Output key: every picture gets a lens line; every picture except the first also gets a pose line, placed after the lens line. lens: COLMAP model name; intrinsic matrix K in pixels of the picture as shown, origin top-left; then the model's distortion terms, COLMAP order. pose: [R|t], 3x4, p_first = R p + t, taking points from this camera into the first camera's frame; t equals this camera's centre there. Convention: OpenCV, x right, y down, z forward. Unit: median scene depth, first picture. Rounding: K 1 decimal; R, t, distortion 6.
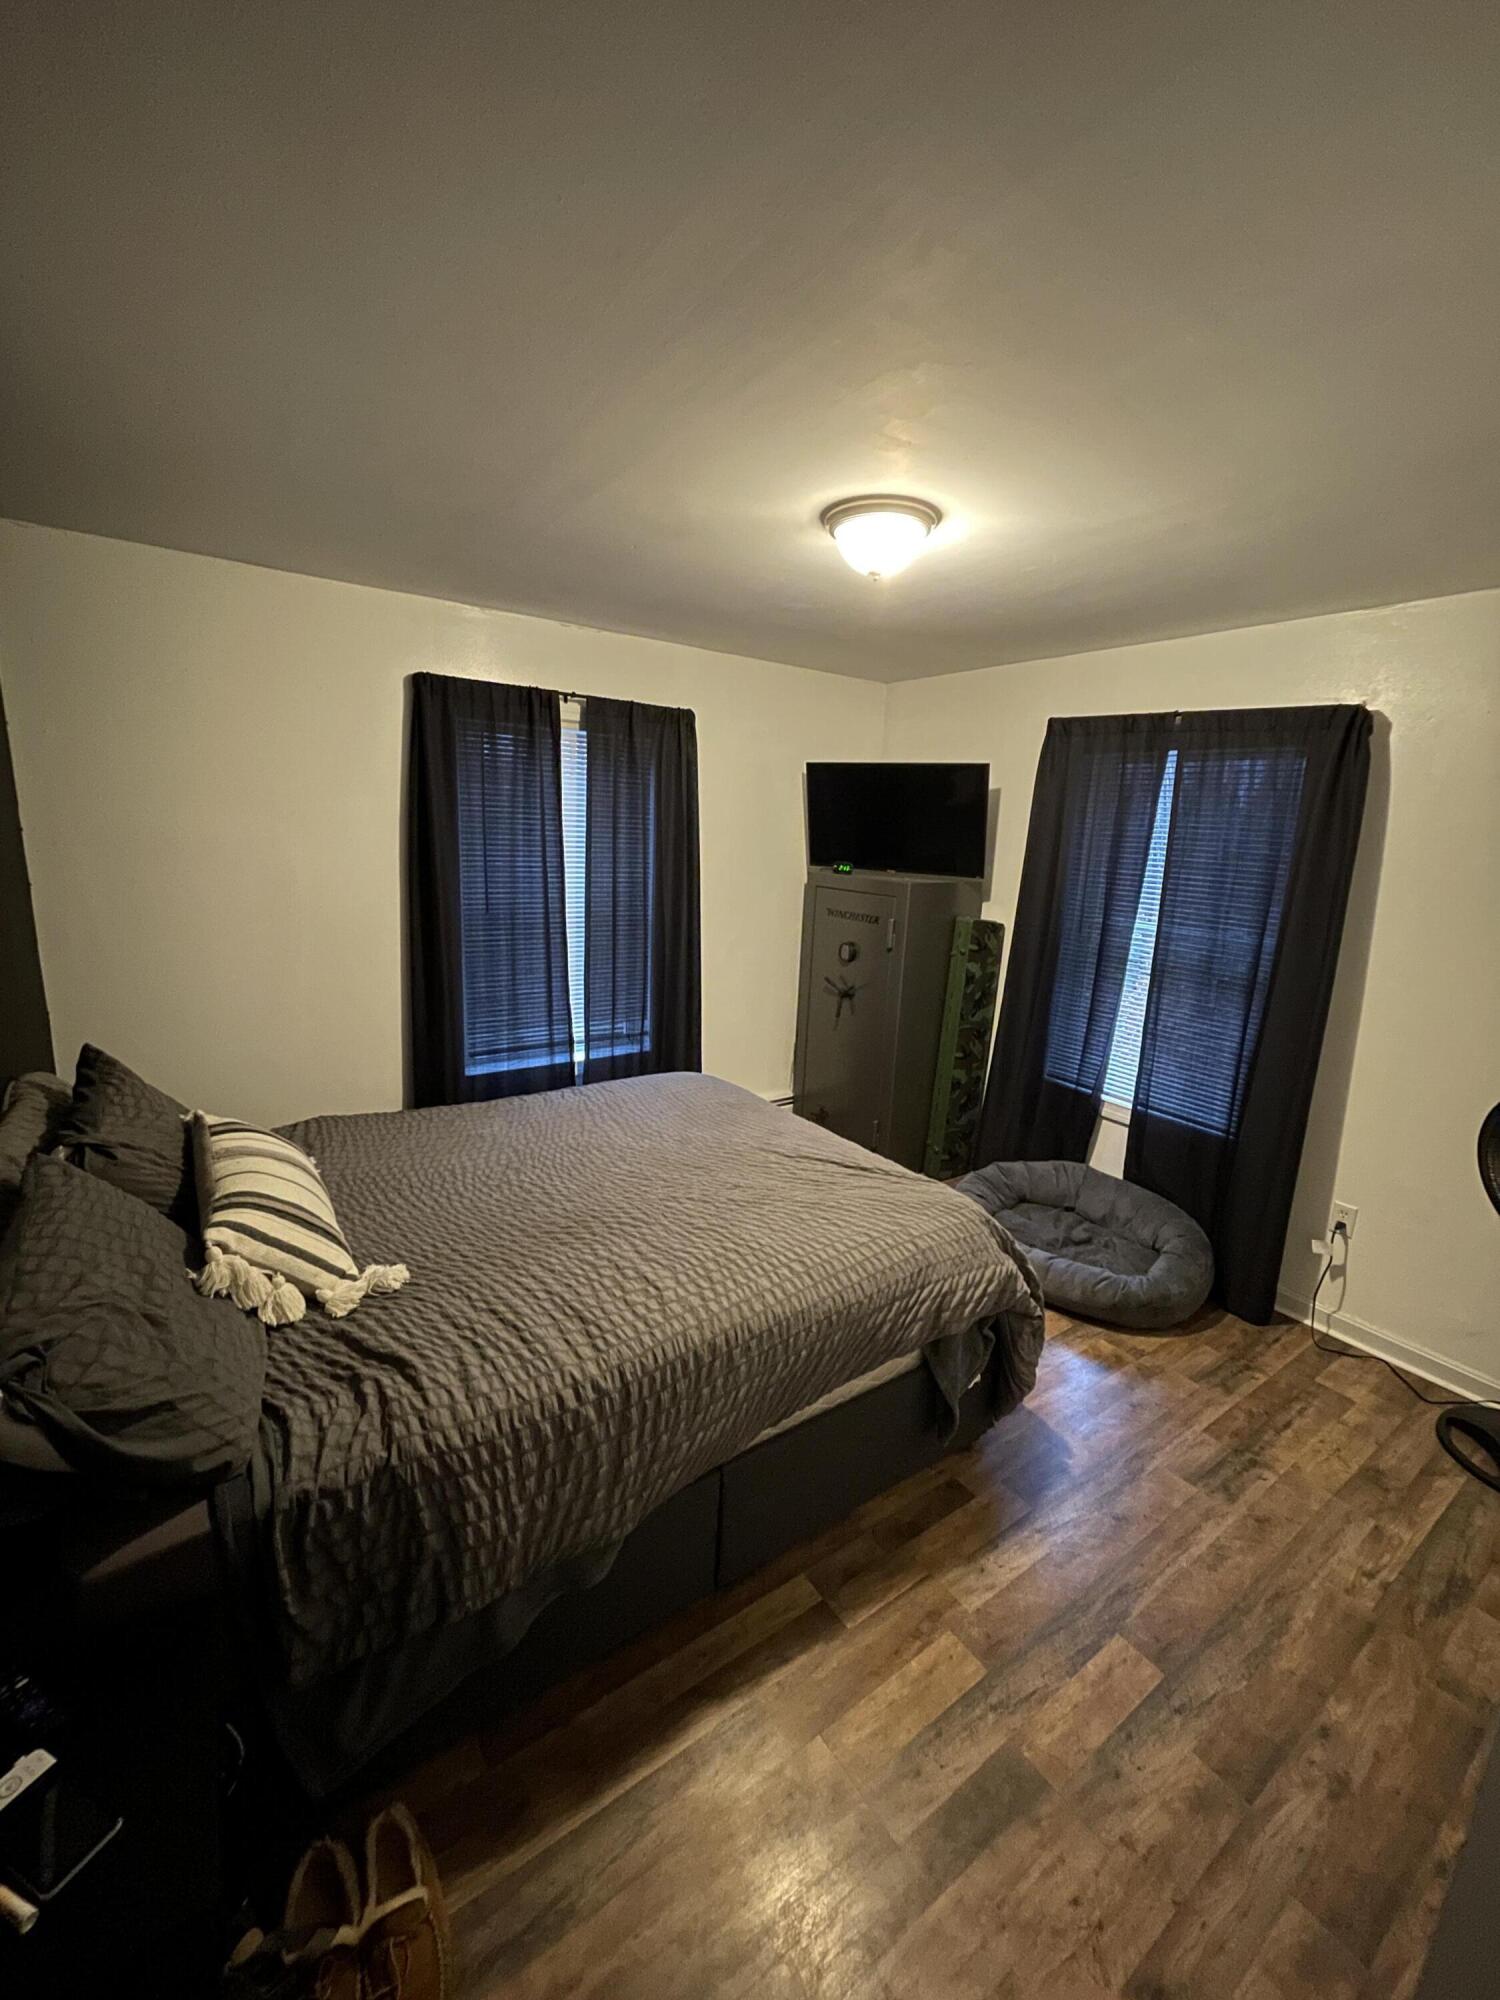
lens RADIAL K [[805.8, 0, 755.9], [0, 805.8, 989.1], [0, 0, 1]] dist [-0.000330, 0.000648]
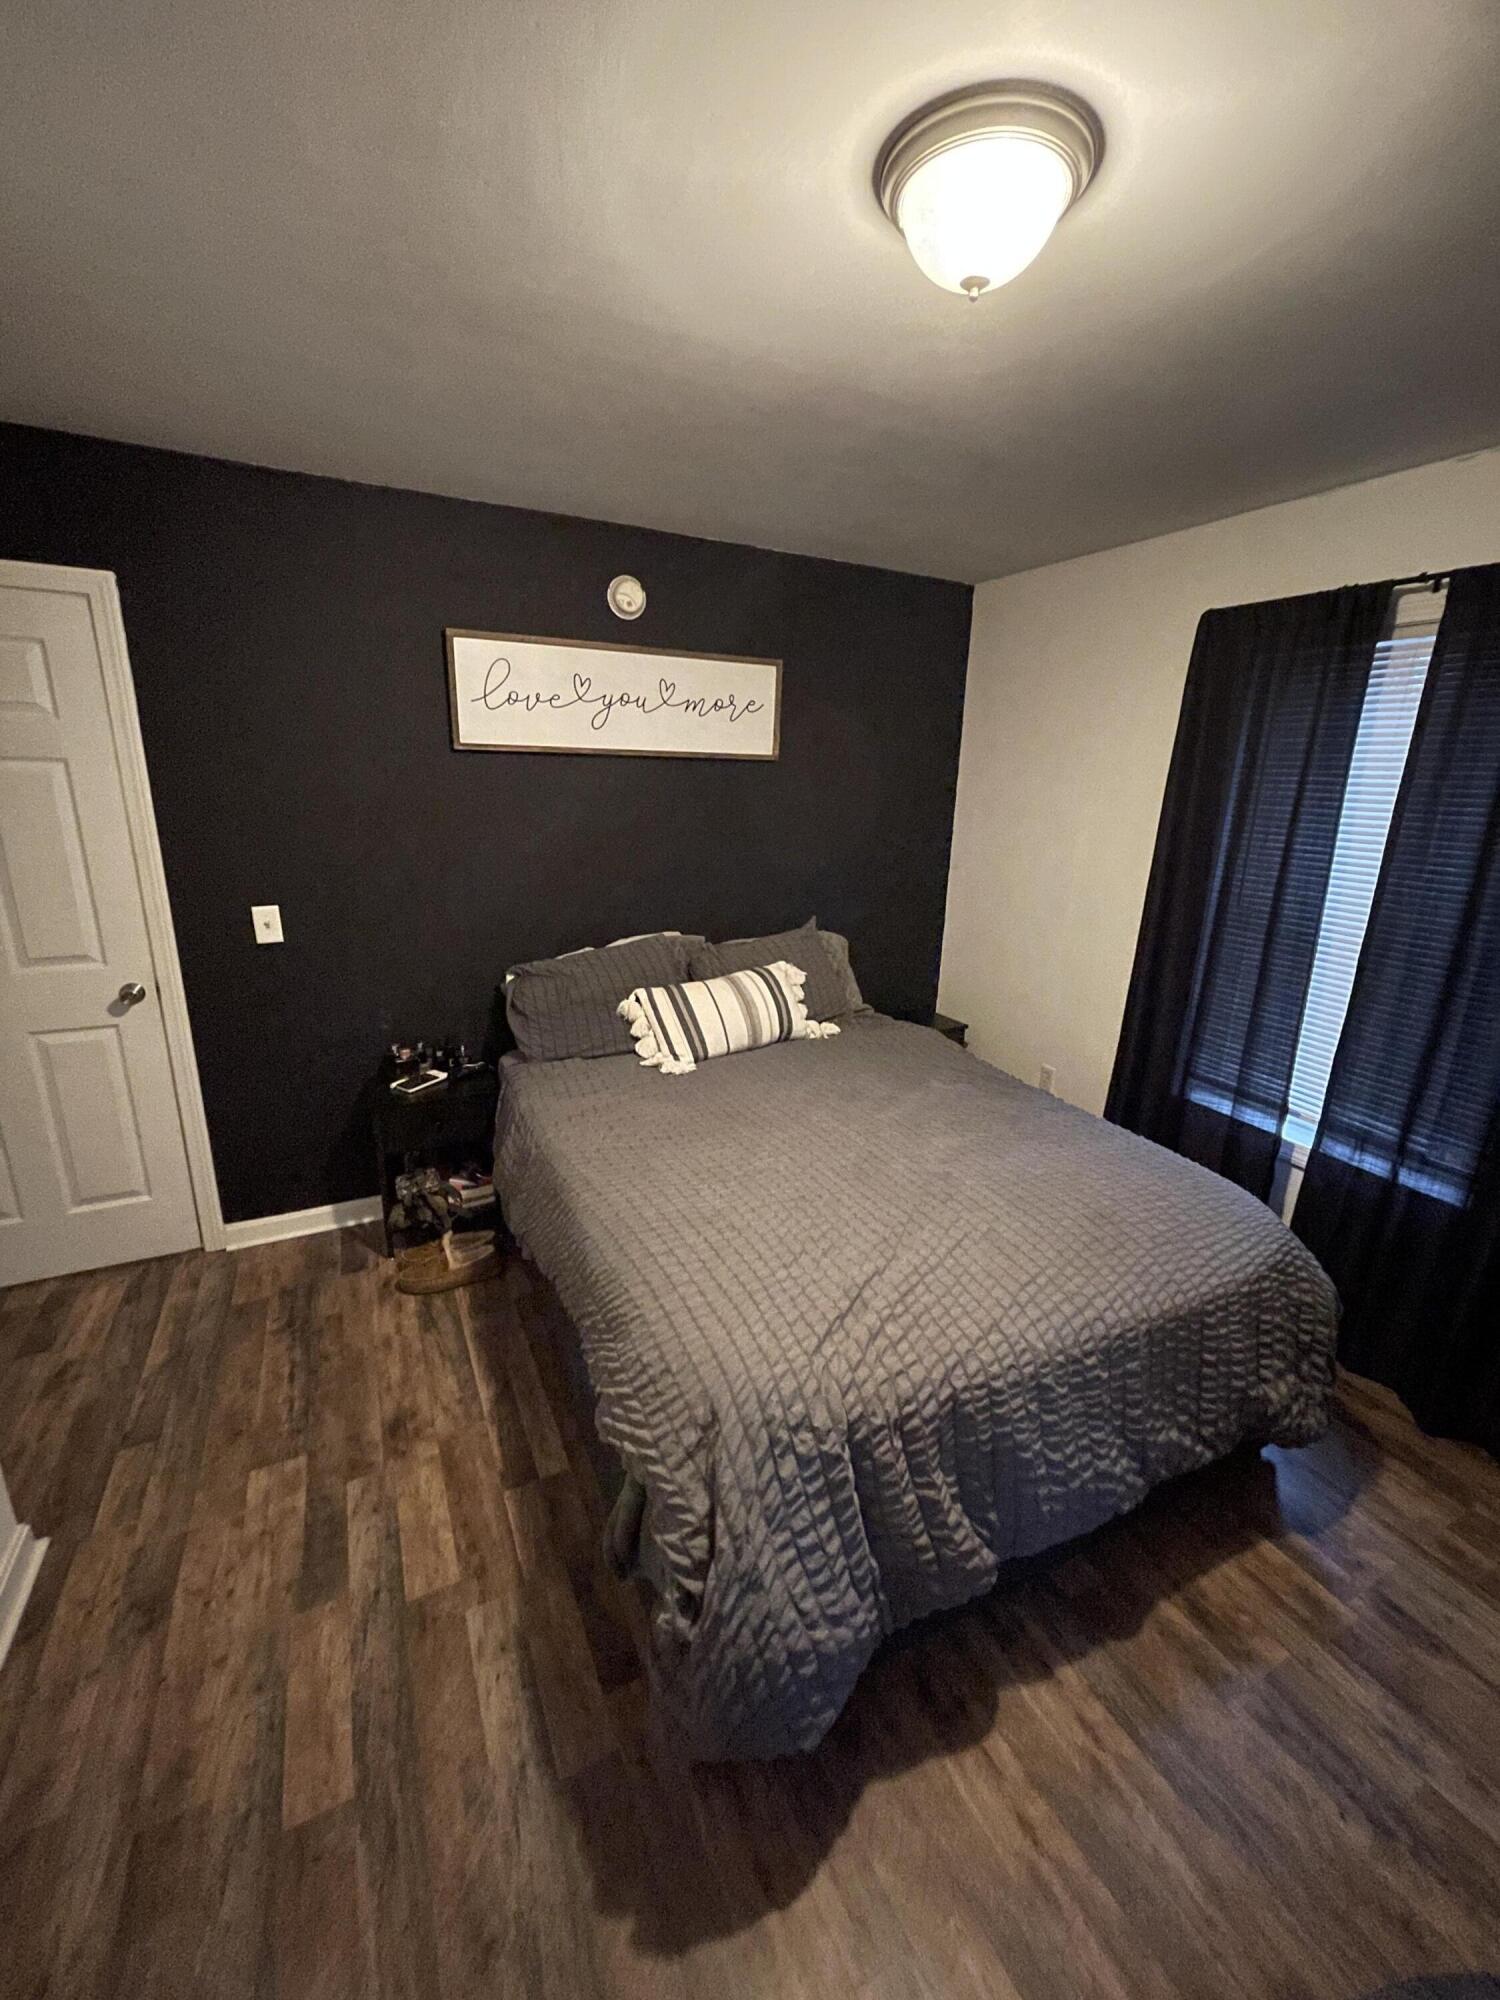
lens RADIAL K [[805.8, 0, 755.9], [0, 805.8, 989.1], [0, 0, 1]] dist [-0.000330, 0.000648]
pose [[-0.141769, 0.220762, -0.964969, 0.950054], [-0.231500, 0.940389, 0.249150, -0.194877], [0.962450, 0.258712, -0.082211, 1.214752]]
